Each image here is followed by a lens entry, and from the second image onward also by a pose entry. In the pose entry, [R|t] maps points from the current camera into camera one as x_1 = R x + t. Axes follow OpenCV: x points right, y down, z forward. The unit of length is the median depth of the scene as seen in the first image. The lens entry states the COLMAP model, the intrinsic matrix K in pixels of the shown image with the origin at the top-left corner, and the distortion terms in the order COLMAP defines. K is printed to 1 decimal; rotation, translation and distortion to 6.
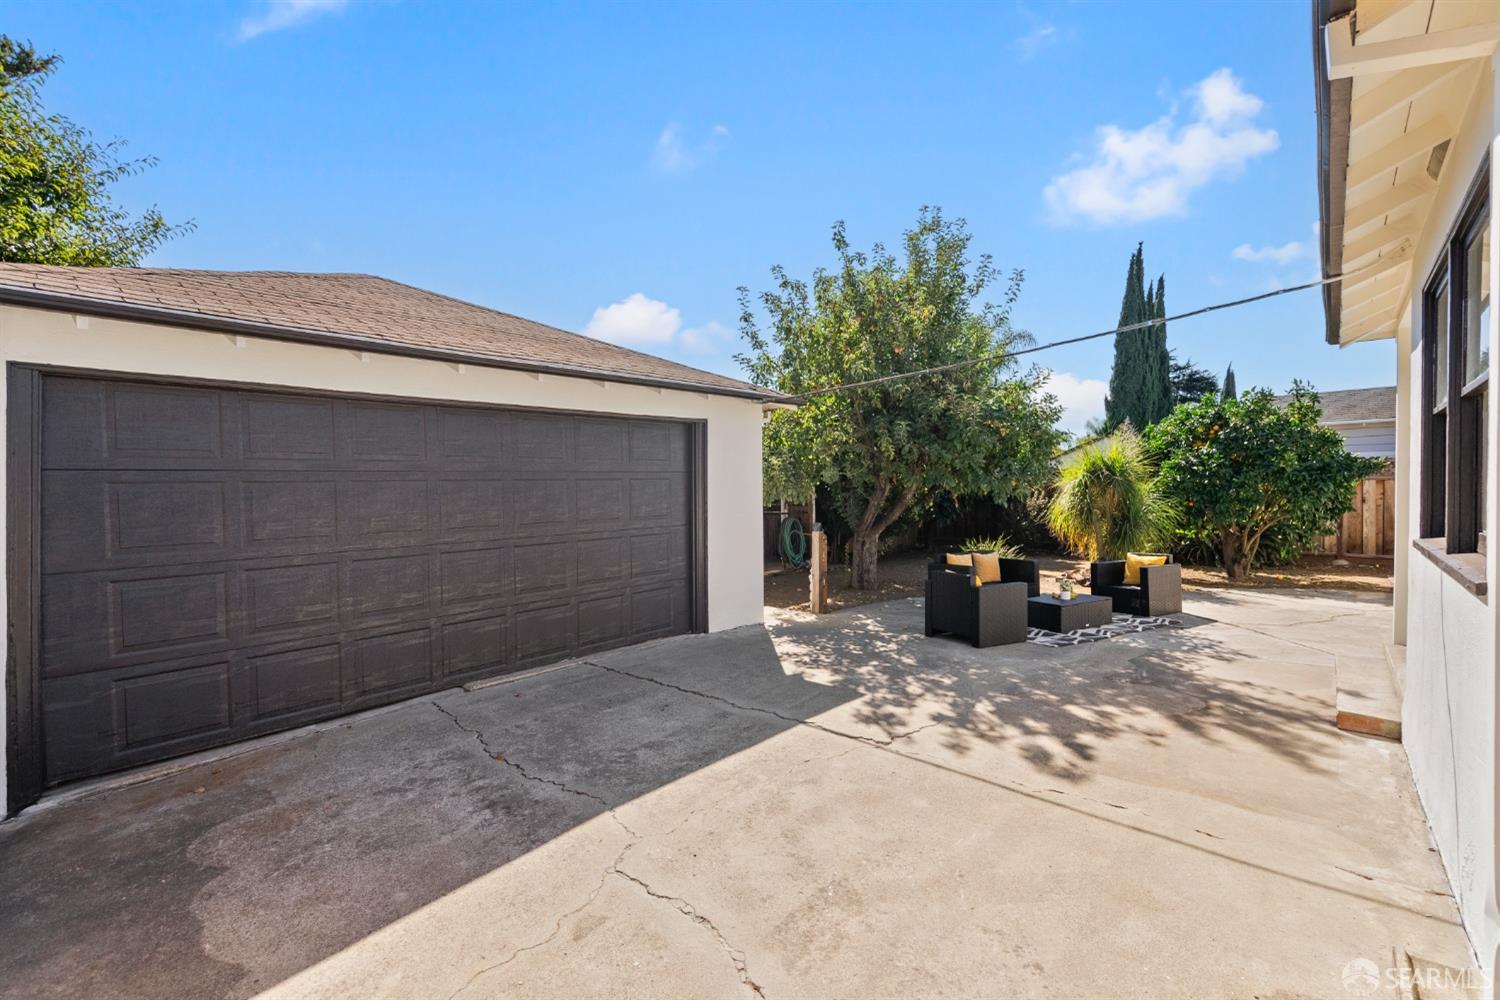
lens RADIAL K [[680.4, 0, 750.0], [0, 680.4, 500.0], [0, 0, 1]] dist [-0.001449, 0.000076]
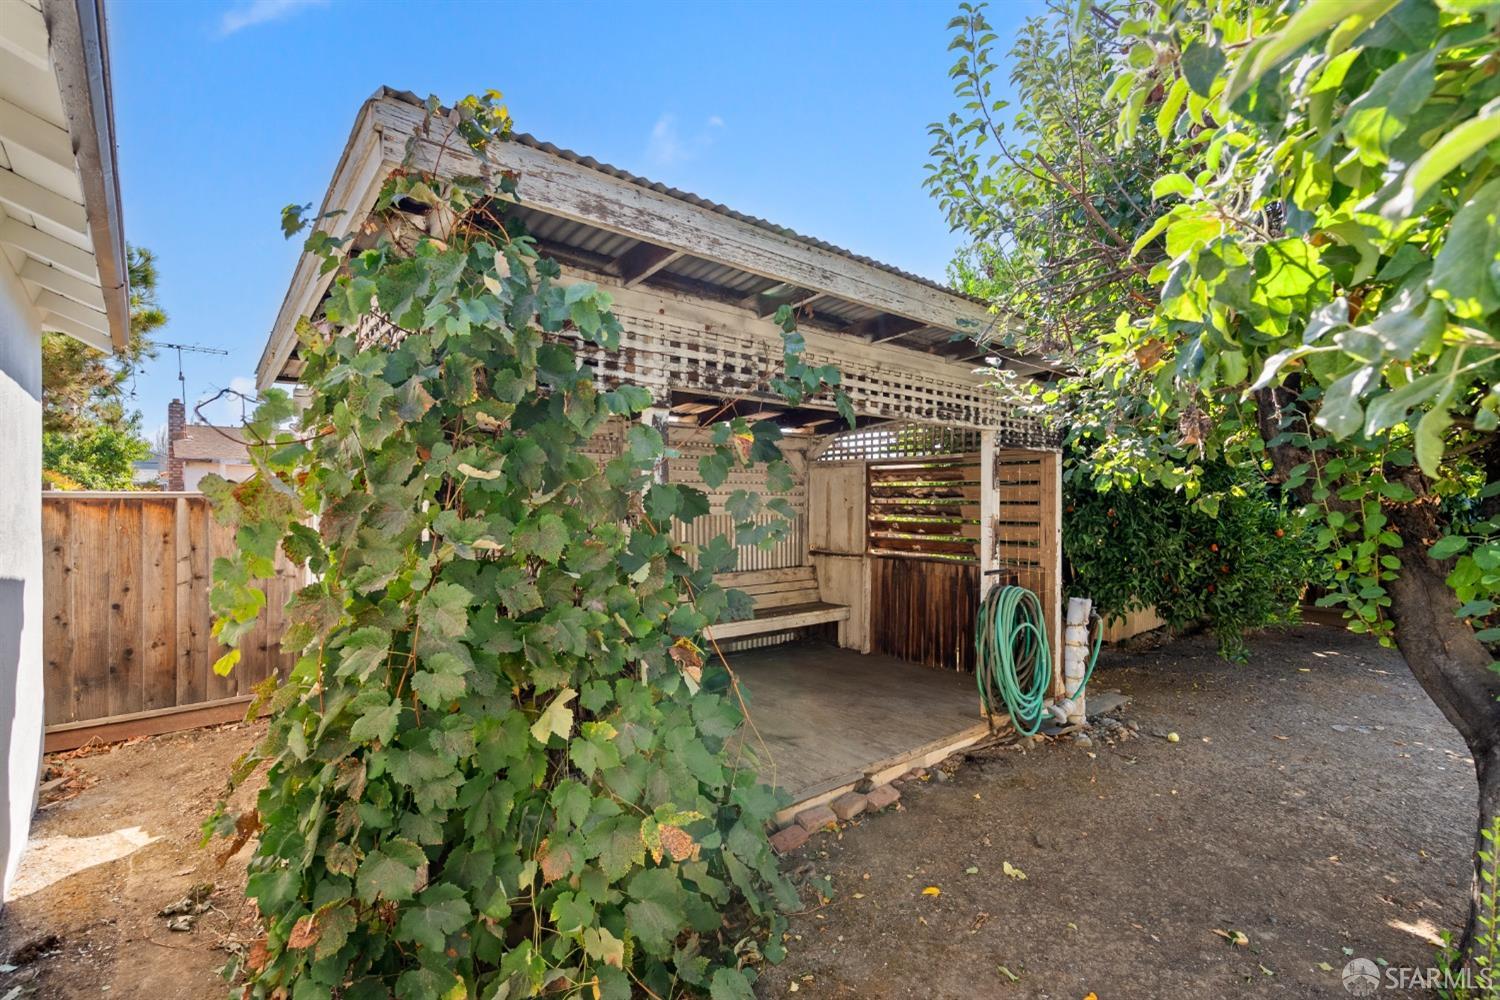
lens RADIAL K [[695.0, 0, 750.0], [0, 695.0, 500.0], [0, 0, 1]] dist [-0.001865, 0.000036]
pose [[0.990812, 0.019302, -0.133862, -0.074038], [-0.020658, 0.999748, -0.008755, -0.037118], [0.133660, 0.011440, 0.990961, 1.776264]]
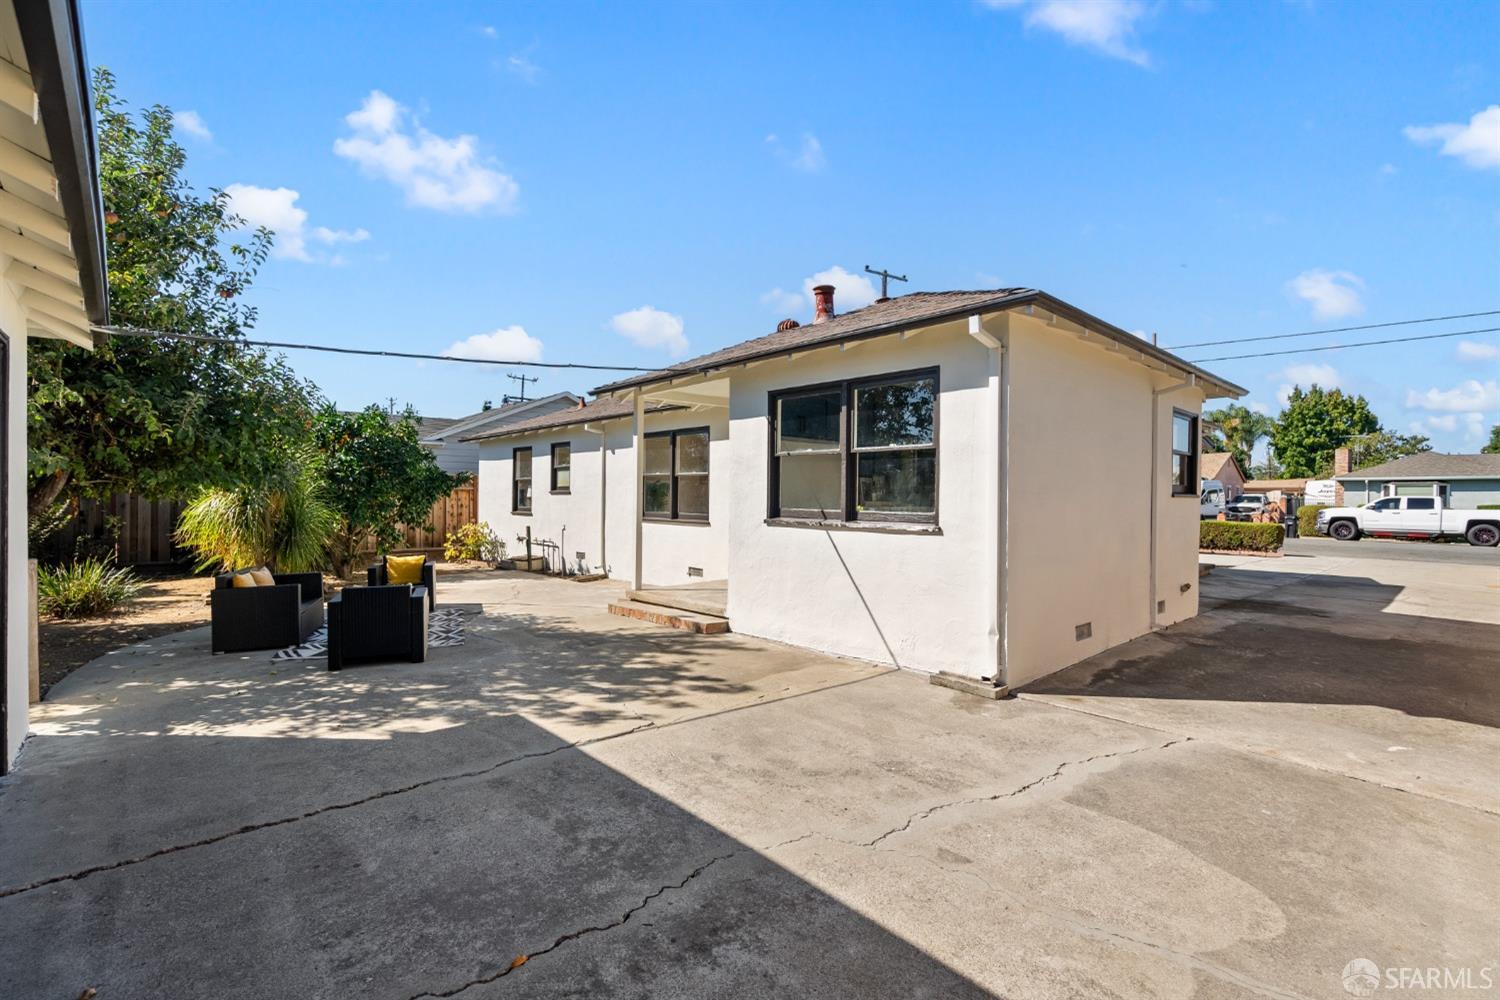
lens RADIAL K [[683.8, 0, 758.0], [0, 683.8, 494.5], [0, 0, 1]] dist [-0.002639, 0.000921]
pose [[0.109839, 0.012934, 0.993865, -0.708802], [0.008981, 0.999862, -0.014005, 0.010331], [-0.993909, 0.010464, 0.109708, 0.587385]]
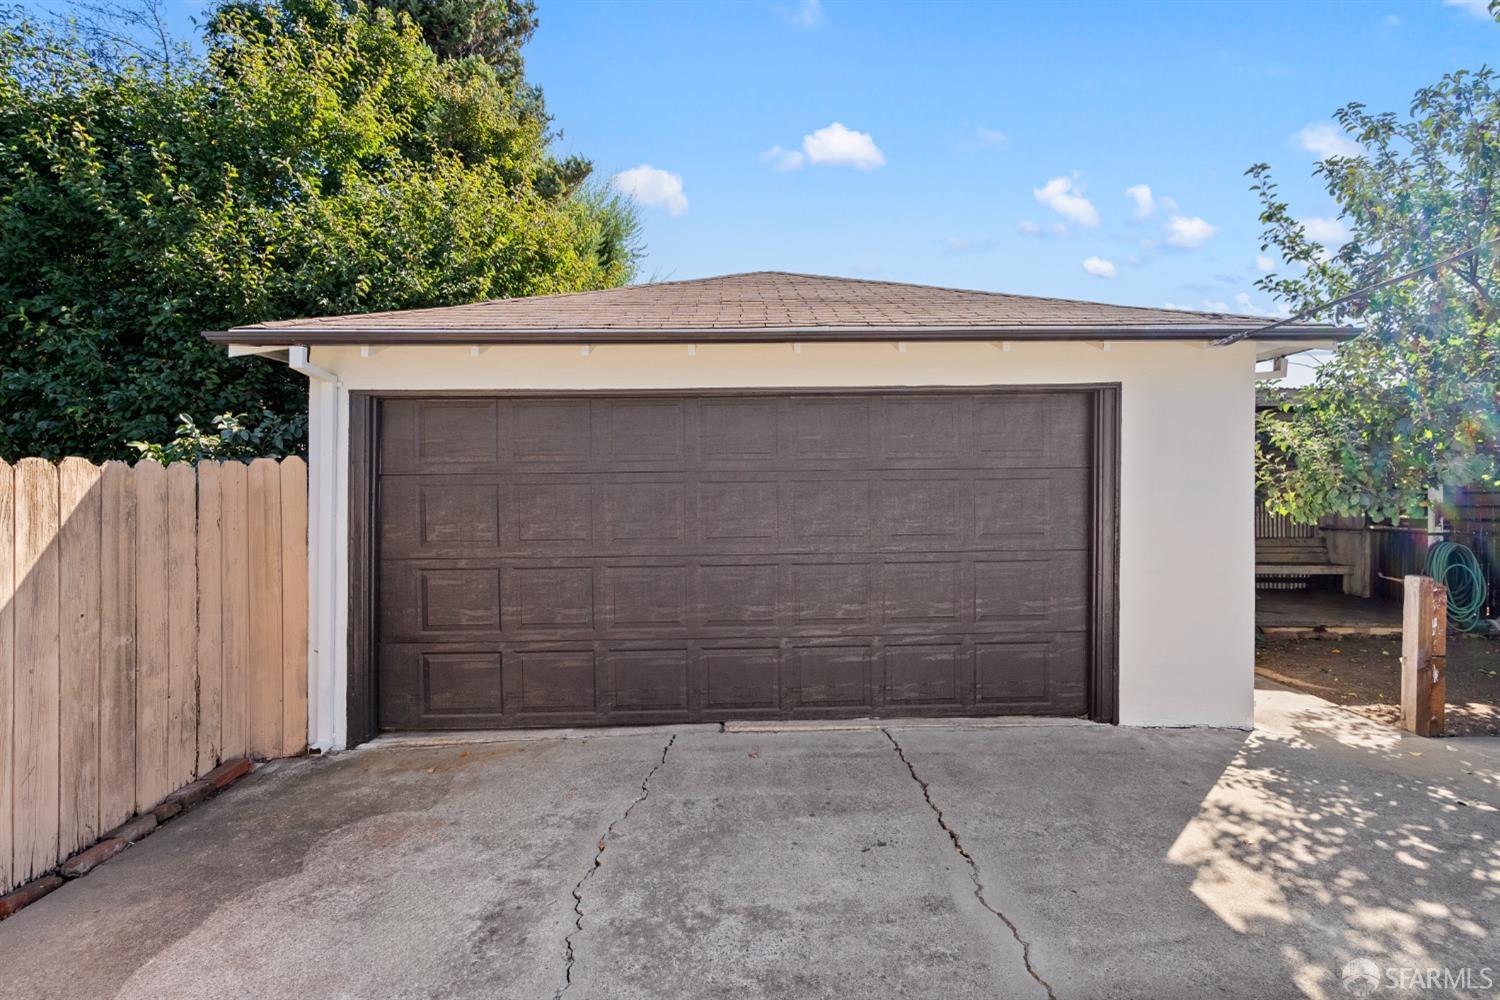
lens RADIAL K [[683.8, 0, 758.0], [0, 683.8, 494.5], [0, 0, 1]] dist [-0.002639, 0.000921]
pose [[0.677518, 0.011730, -0.735412, 0.248211], [-0.017533, 0.999846, -0.000205, -0.014290], [0.735297, 0.013033, 0.677620, 0.476039]]
